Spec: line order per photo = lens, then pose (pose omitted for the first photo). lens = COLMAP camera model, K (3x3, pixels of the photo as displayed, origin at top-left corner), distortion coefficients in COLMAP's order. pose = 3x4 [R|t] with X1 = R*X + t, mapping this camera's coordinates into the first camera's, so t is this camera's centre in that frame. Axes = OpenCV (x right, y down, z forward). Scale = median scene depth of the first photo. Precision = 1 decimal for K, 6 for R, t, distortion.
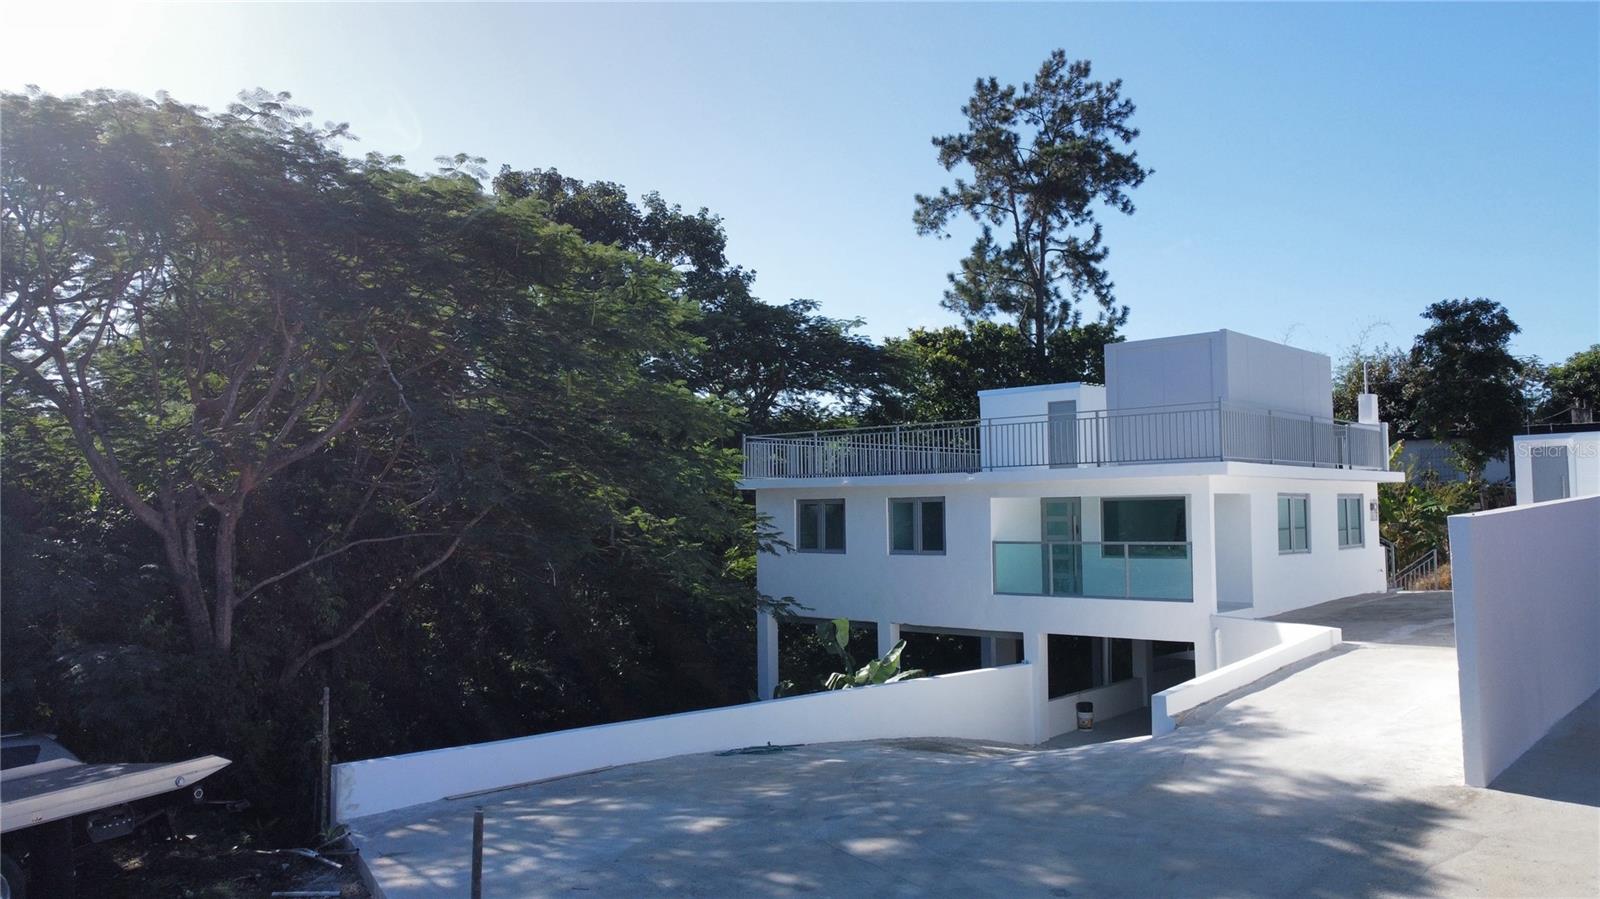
lens RADIAL K [[1203.0, 0, 800.0], [0, 1203.0, 449.5], [0, 0, 1]] dist [0.027613, -0.052240]
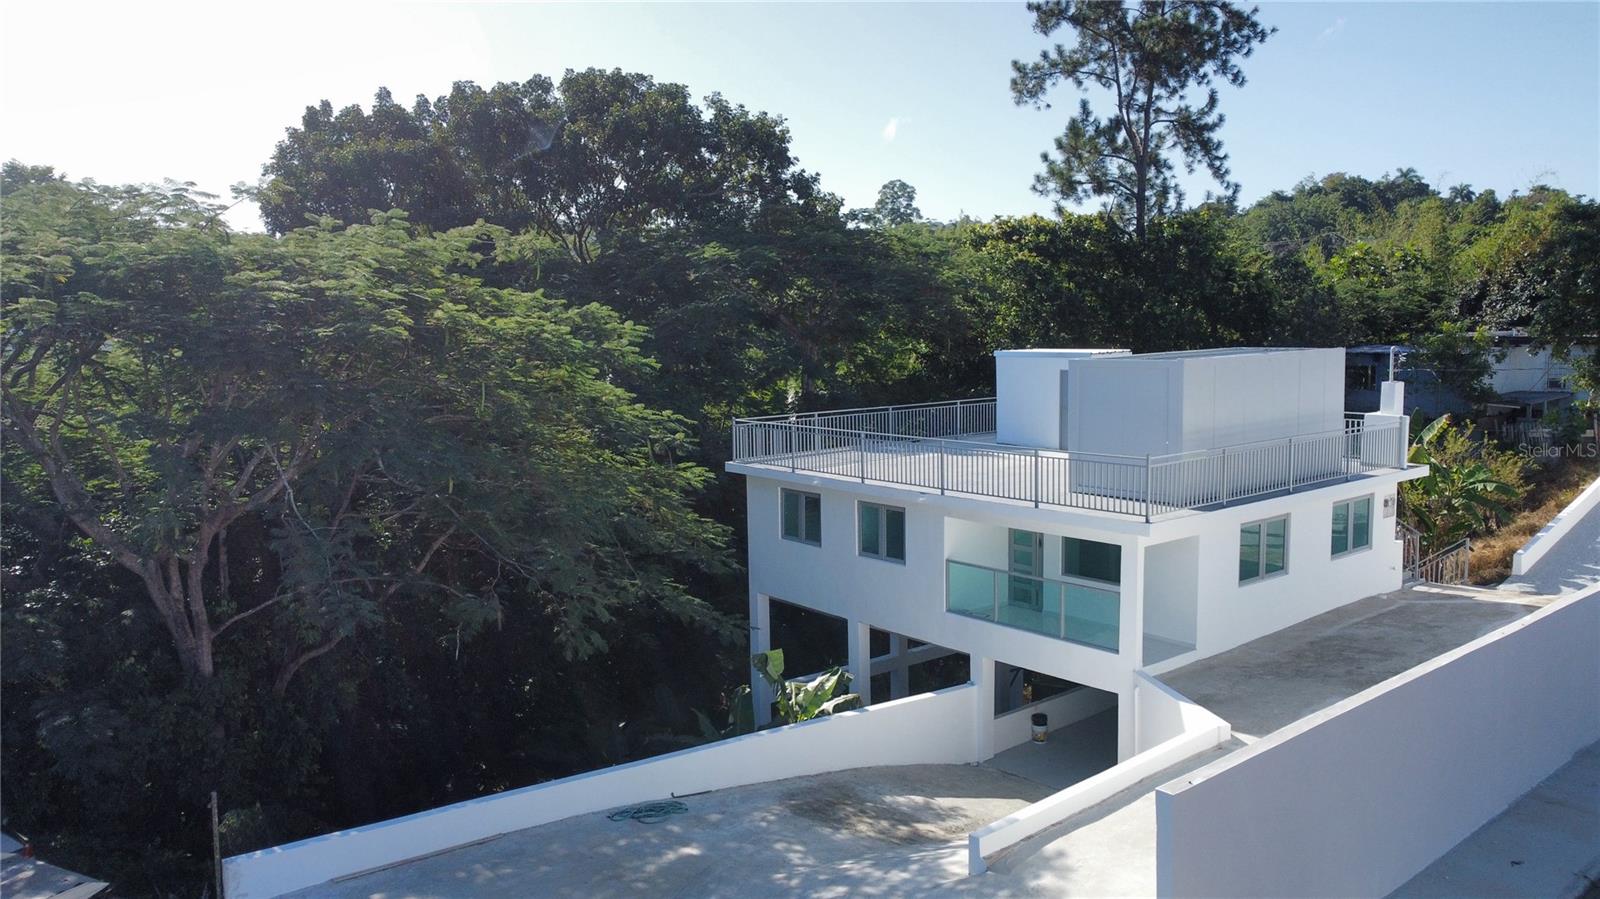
lens RADIAL K [[1203.0, 0, 800.0], [0, 1203.0, 449.5], [0, 0, 1]] dist [0.027613, -0.052240]
pose [[0.988283, 0.011875, -0.152171, 0.086333], [0.014085, 0.985619, 0.168396, -0.082419], [0.151982, -0.168566, 0.973903, 0.013014]]
